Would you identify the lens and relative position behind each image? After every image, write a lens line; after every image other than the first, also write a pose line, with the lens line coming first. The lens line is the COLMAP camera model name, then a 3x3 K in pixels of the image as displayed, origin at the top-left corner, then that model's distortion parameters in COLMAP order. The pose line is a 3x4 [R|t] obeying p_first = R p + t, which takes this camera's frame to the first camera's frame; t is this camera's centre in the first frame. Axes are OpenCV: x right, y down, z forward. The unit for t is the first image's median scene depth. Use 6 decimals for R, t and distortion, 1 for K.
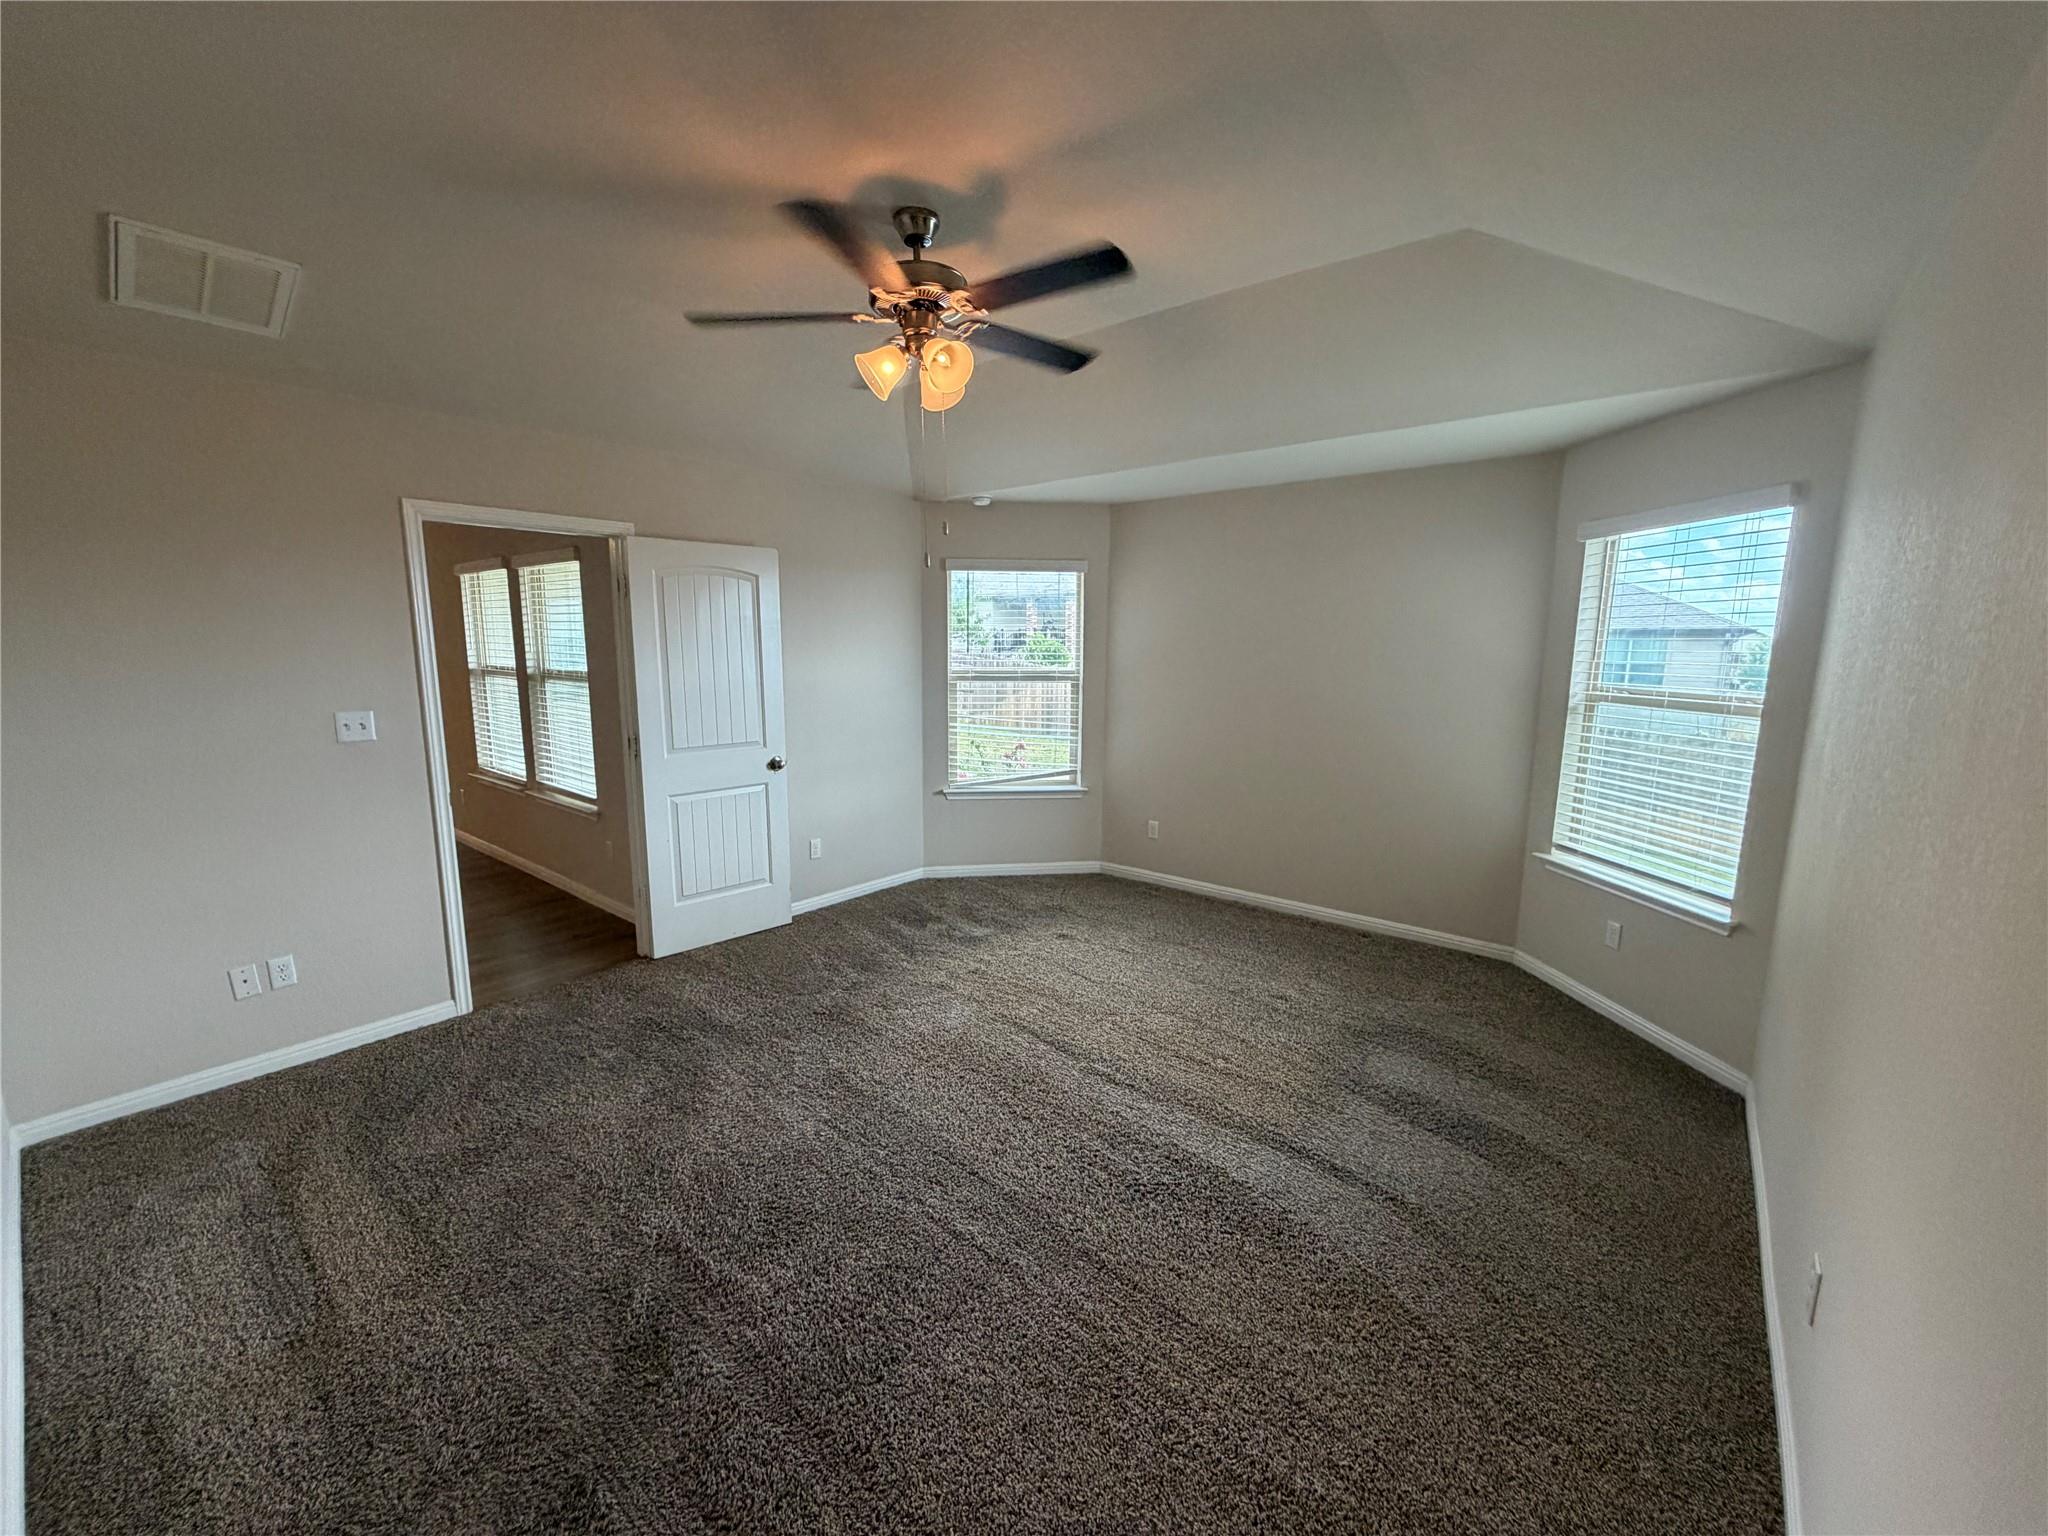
lens RADIAL K [[815.3, 0, 1015.1], [0, 815.3, 771.9], [0, 0, 1]] dist [-0.000043, 0.000077]
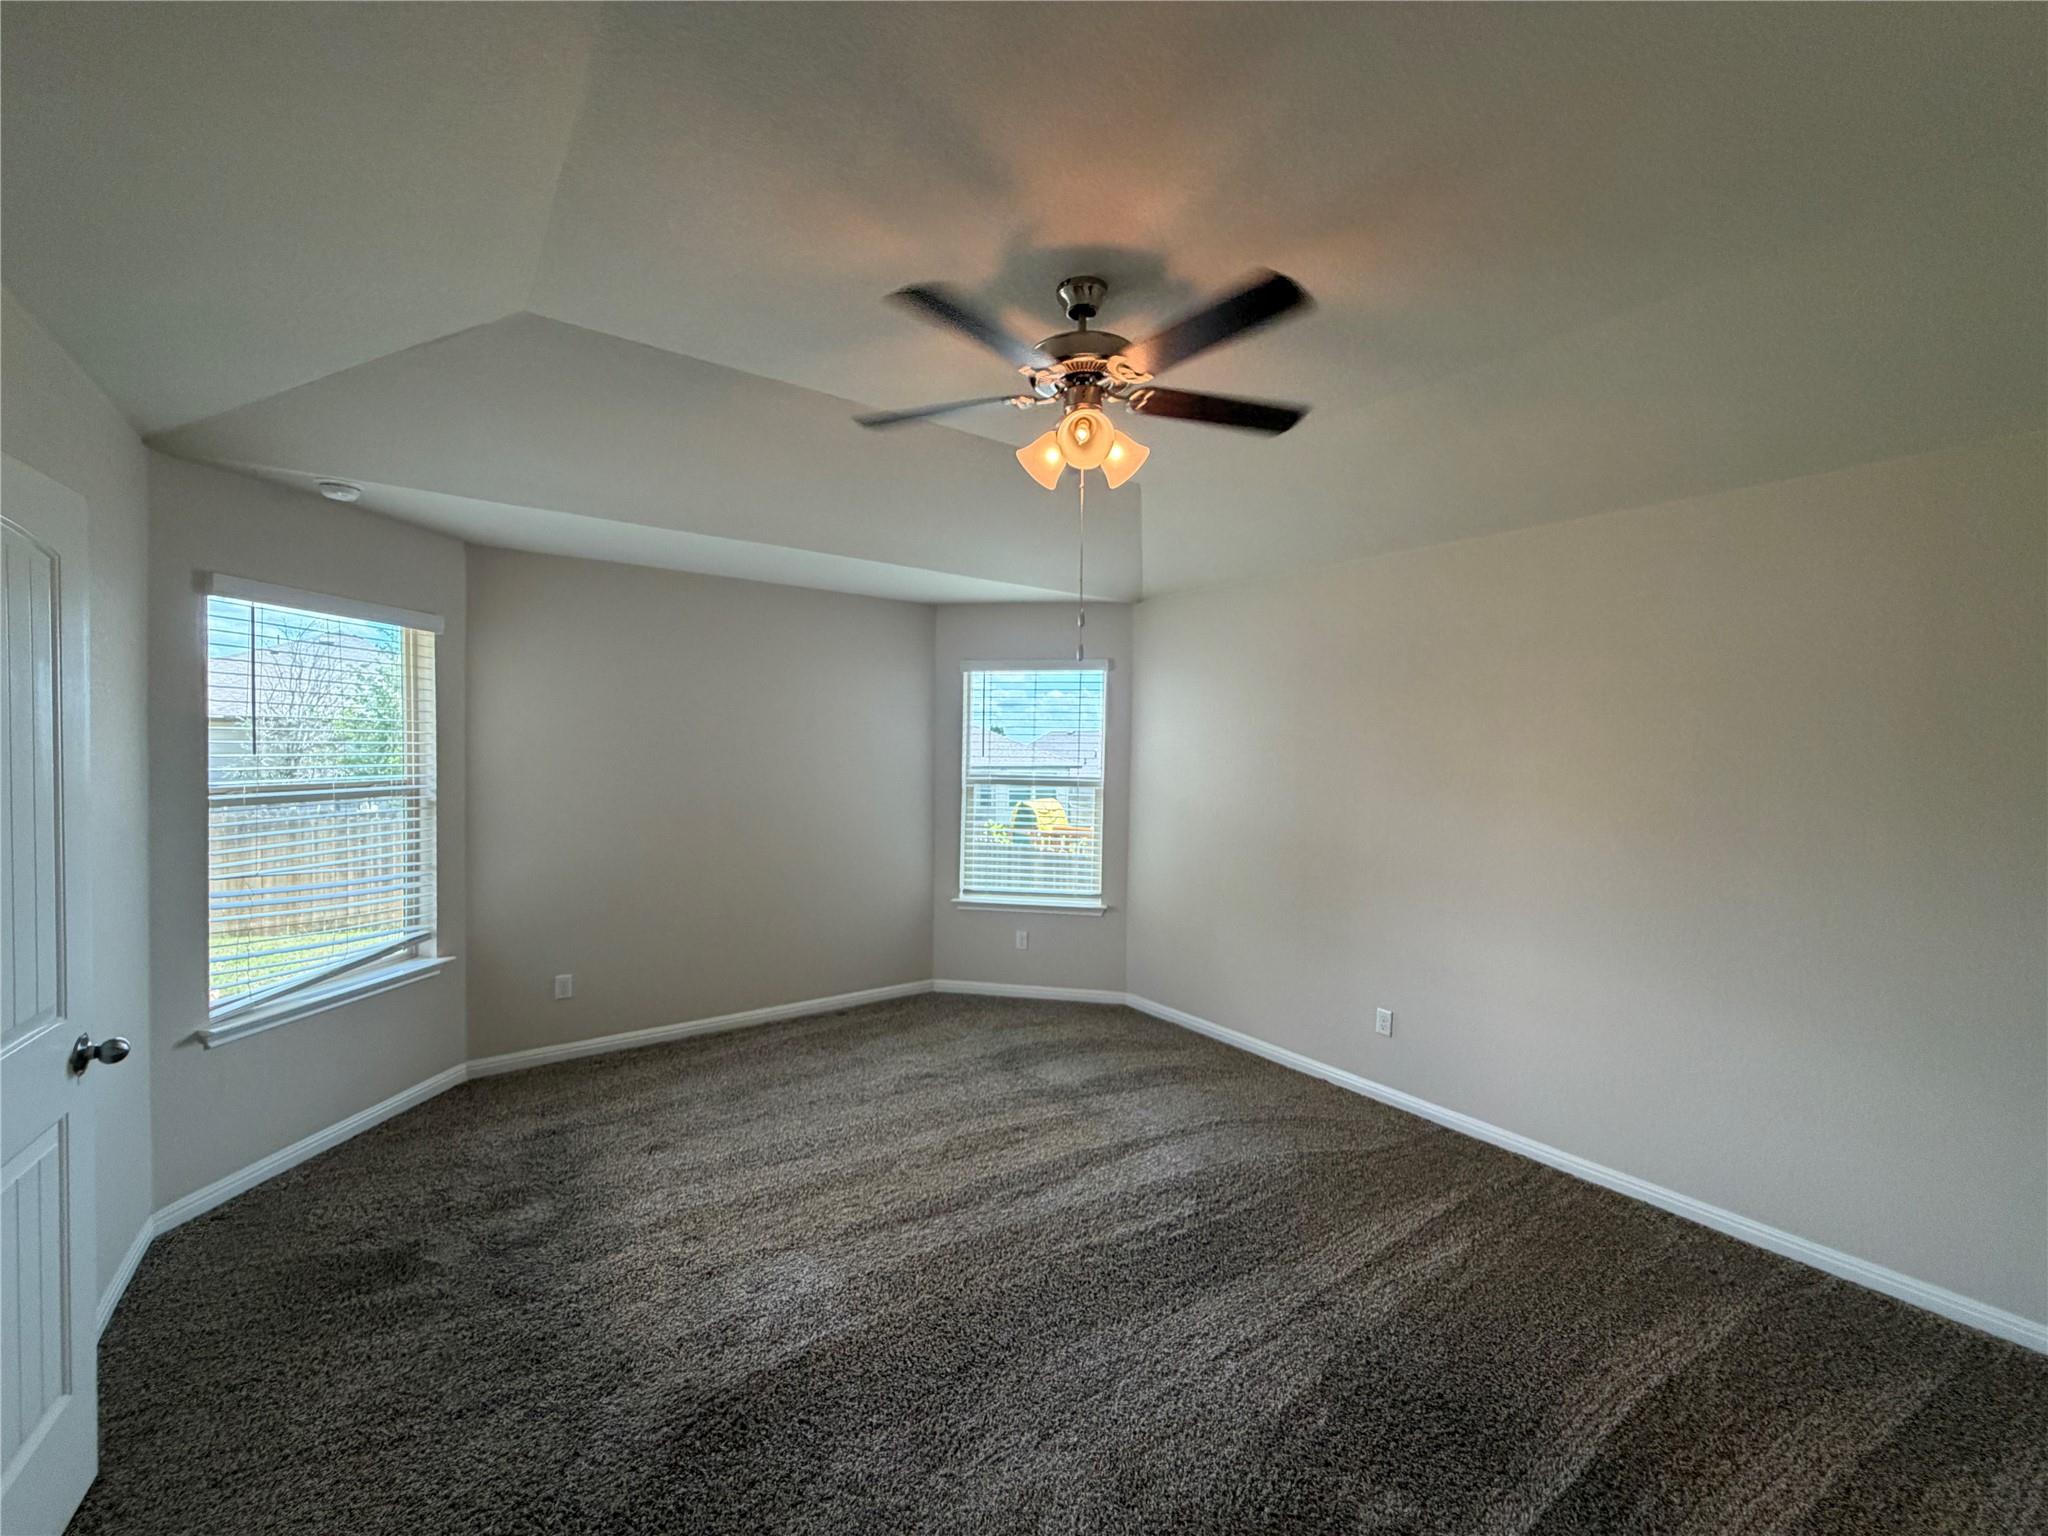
lens RADIAL K [[815.3, 0, 1019.0], [0, 815.3, 771.9], [0, 0, 1]] dist [-0.000043, 0.000077]
pose [[0.240093, -0.031381, 0.970243, -0.552520], [0.138159, 0.990408, -0.002155, -0.079806], [-0.960868, 0.134565, 0.242125, 0.484206]]
